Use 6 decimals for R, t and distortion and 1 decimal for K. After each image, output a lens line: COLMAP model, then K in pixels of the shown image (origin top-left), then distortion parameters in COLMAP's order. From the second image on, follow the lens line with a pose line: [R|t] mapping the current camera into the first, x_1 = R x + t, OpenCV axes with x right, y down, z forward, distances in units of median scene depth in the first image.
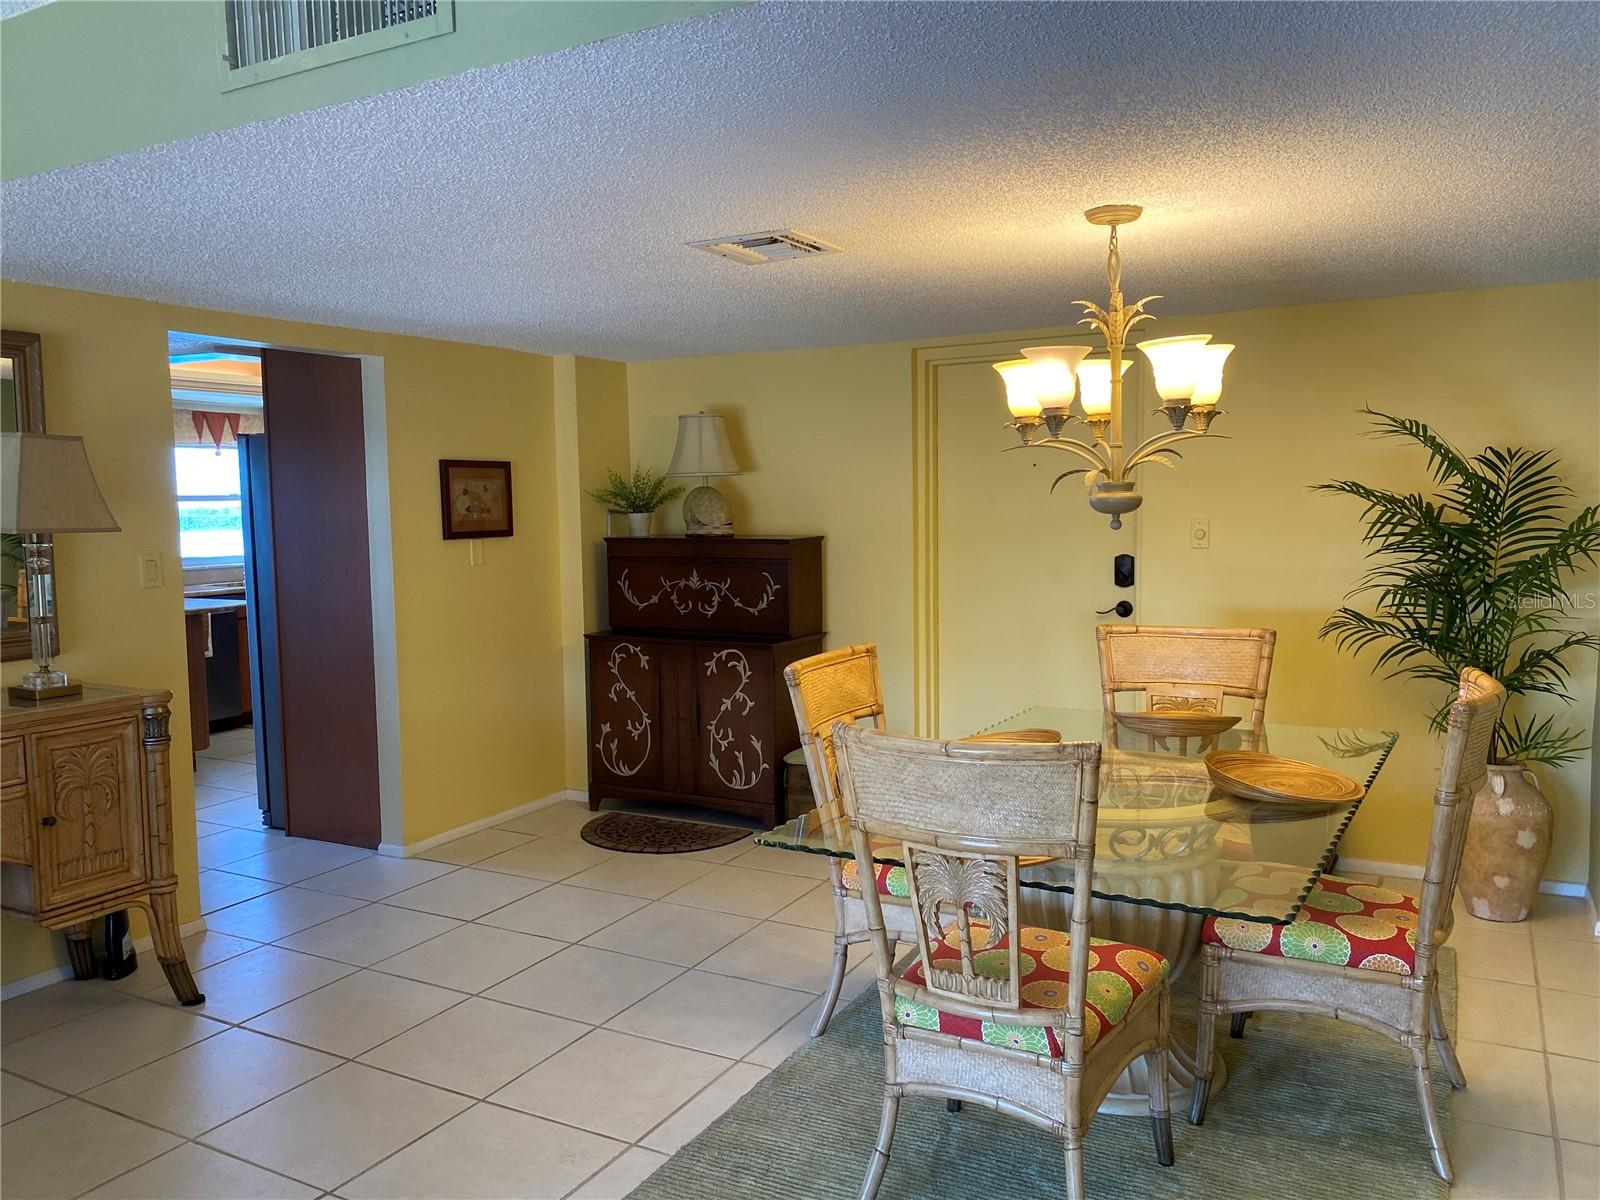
lens RADIAL K [[1218.6, 0, 802.9], [0, 1218.6, 606.4], [0, 0, 1]] dist [0.045031, -0.060780]
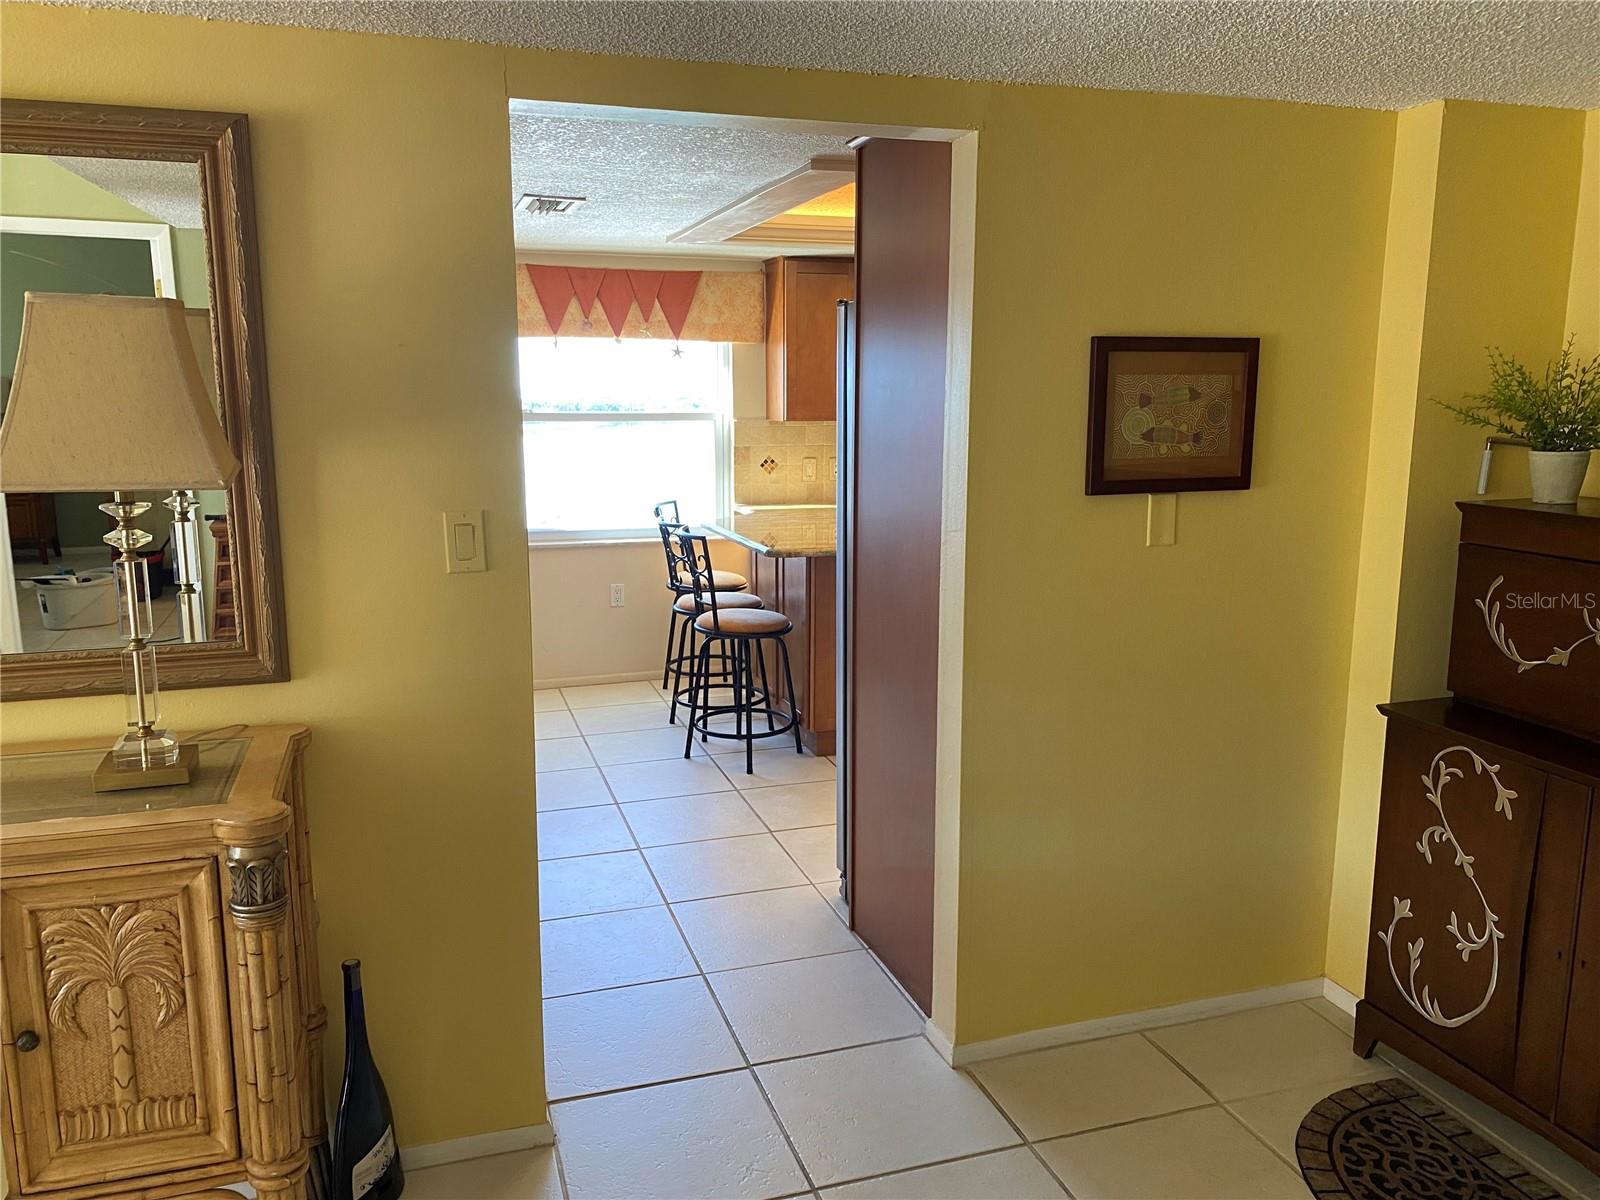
lens RADIAL K [[1218.6, 0, 799.6], [0, 1218.6, 611.1], [0, 0, 1]] dist [0.045031, -0.060780]
pose [[0.719952, 0.135727, -0.680623, -0.022323], [-0.068708, 0.989812, 0.124706, -0.058798], [0.690615, -0.043018, 0.721943, 0.514796]]
